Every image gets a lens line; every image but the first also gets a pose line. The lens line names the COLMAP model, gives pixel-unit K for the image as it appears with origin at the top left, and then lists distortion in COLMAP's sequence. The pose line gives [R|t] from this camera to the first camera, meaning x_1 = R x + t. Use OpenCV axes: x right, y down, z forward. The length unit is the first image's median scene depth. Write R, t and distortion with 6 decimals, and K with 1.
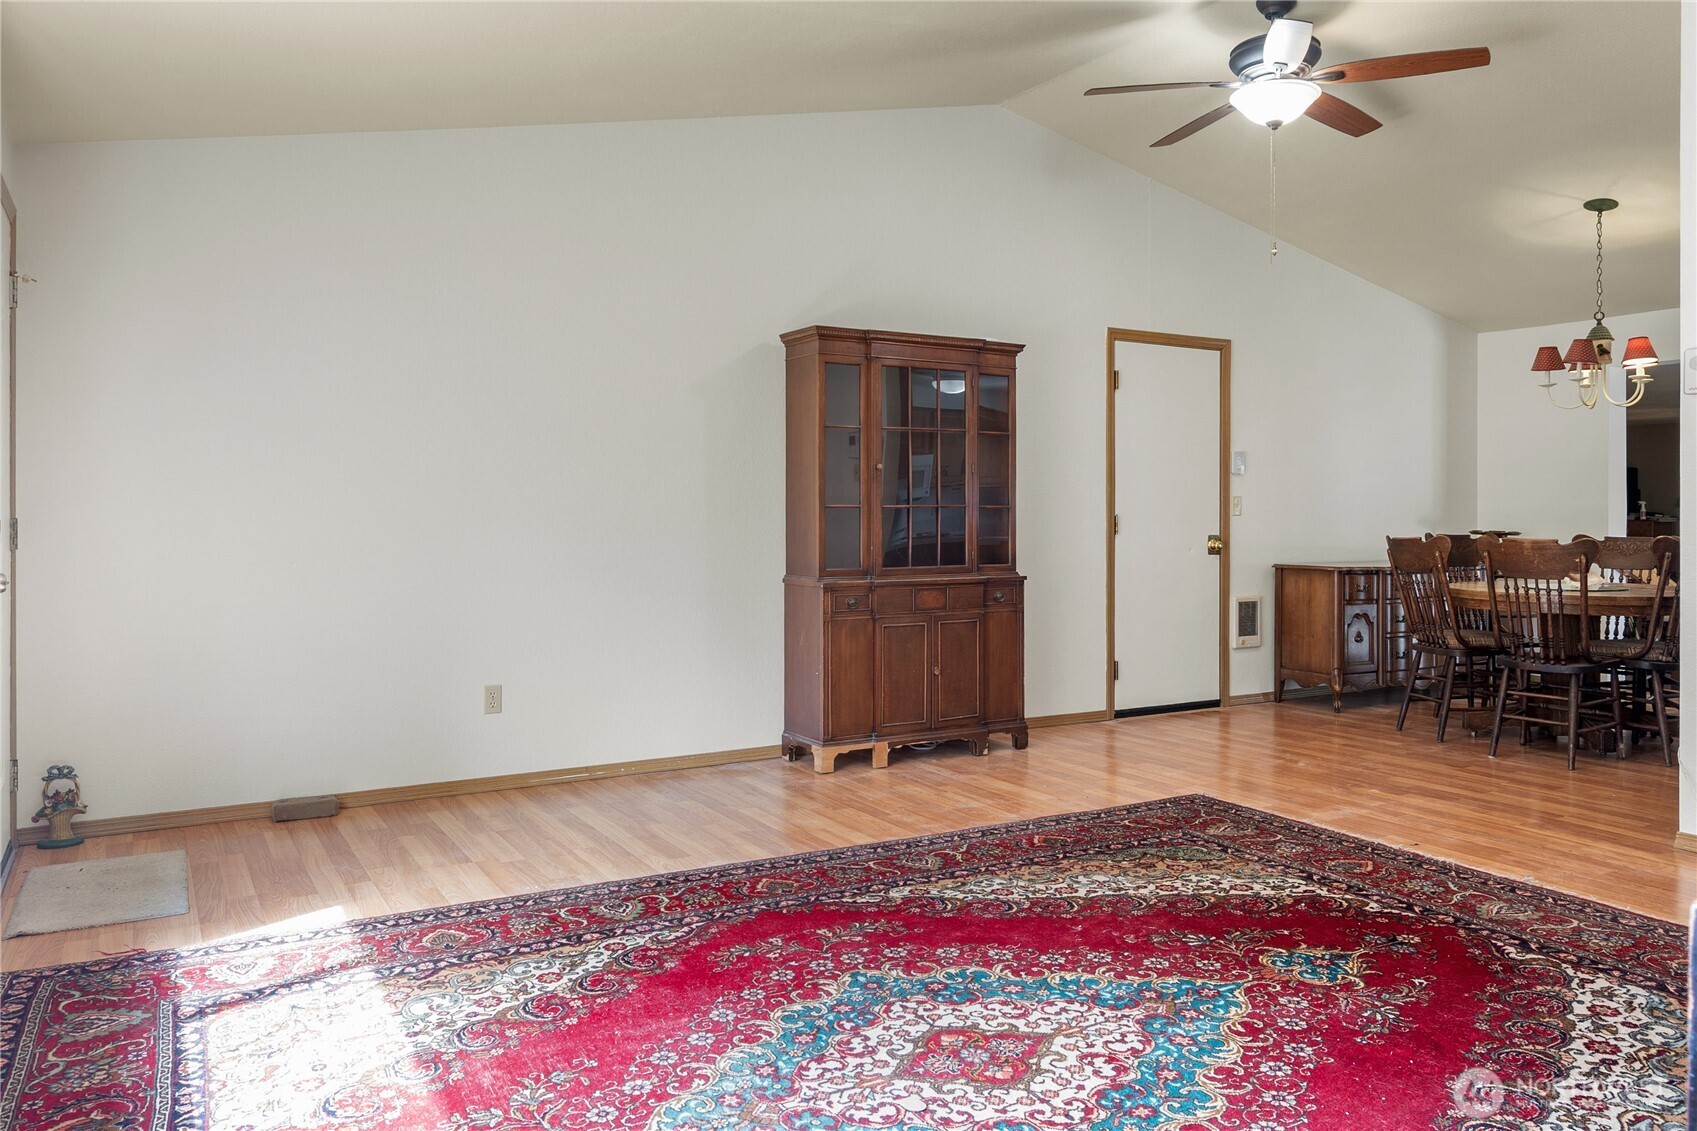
lens RADIAL K [[1203.1, 0, 858.8], [0, 1203.1, 553.3], [0, 0, 1]] dist [-0.005027, 0.001890]
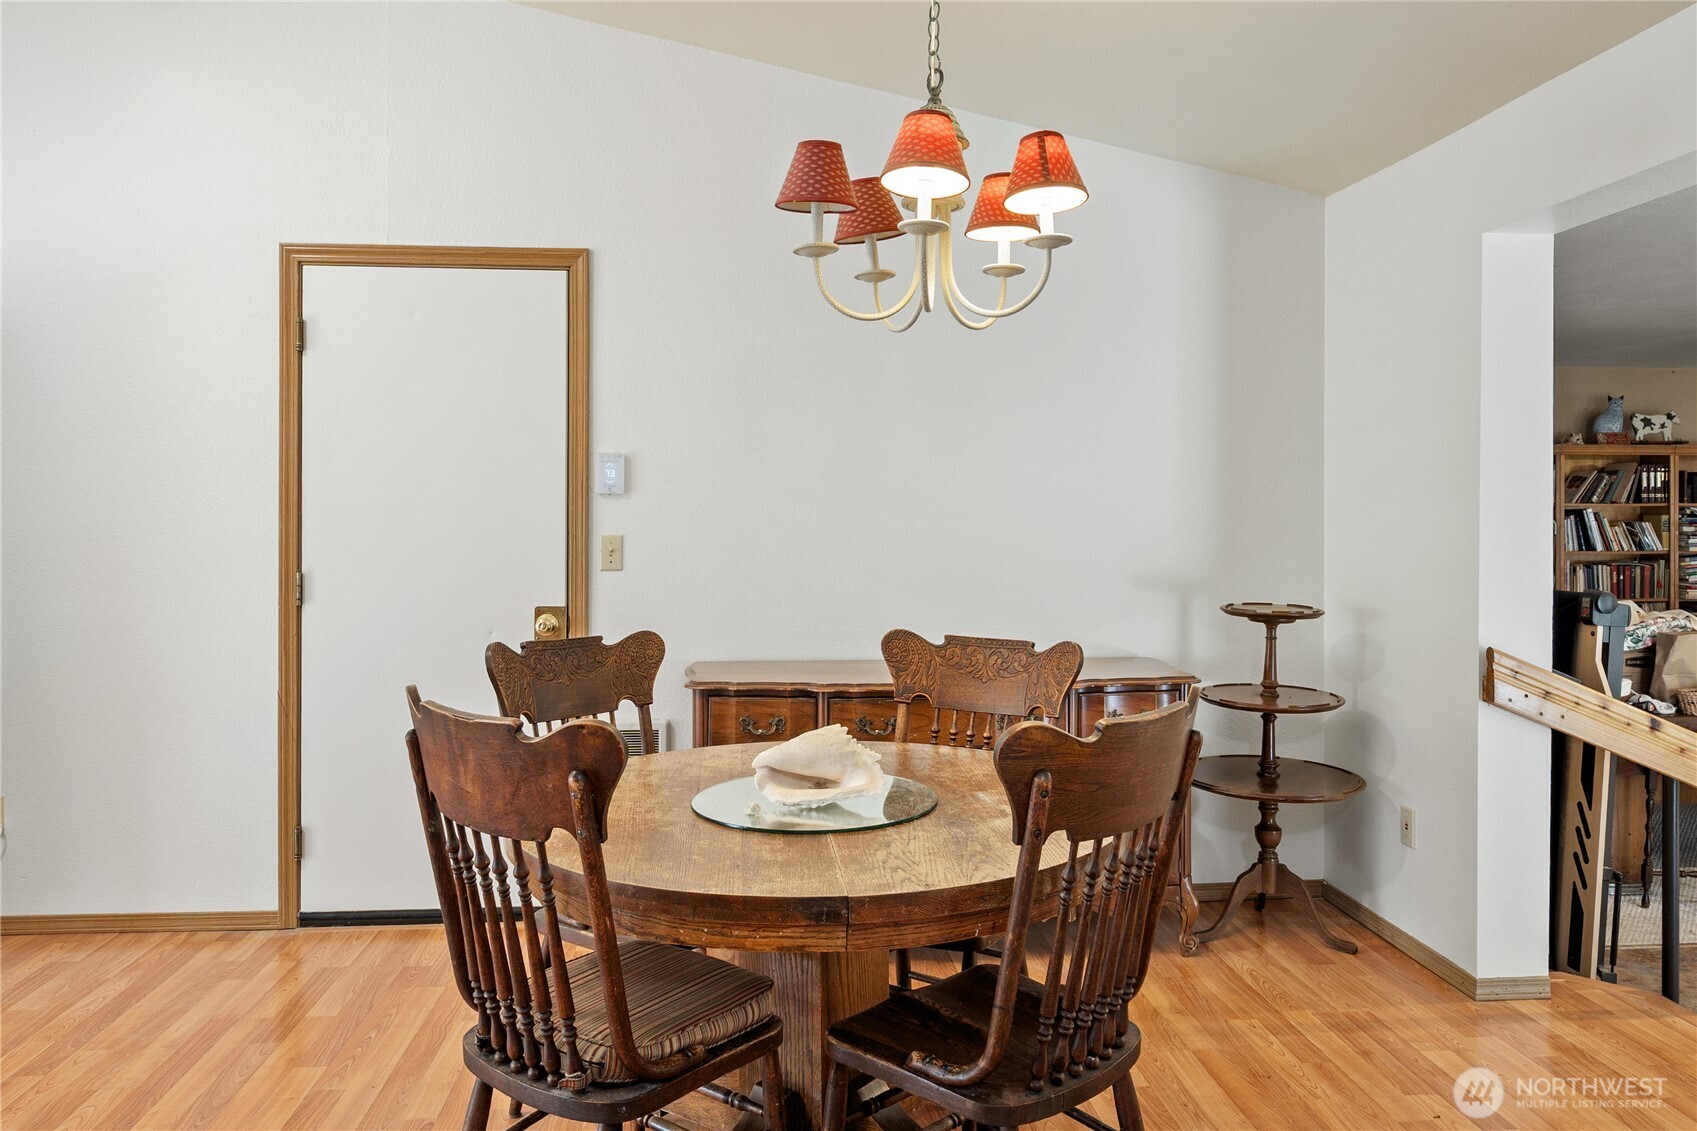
lens RADIAL K [[1203.1, 0, 848.7], [0, 1203.1, 559.5], [0, 0, 1]] dist [-0.005027, 0.001890]
pose [[0.906591, 0.014618, -0.421757, 0.687645], [-0.011269, 0.999882, 0.010432, -0.046528], [0.421860, -0.004705, 0.906649, 0.590884]]
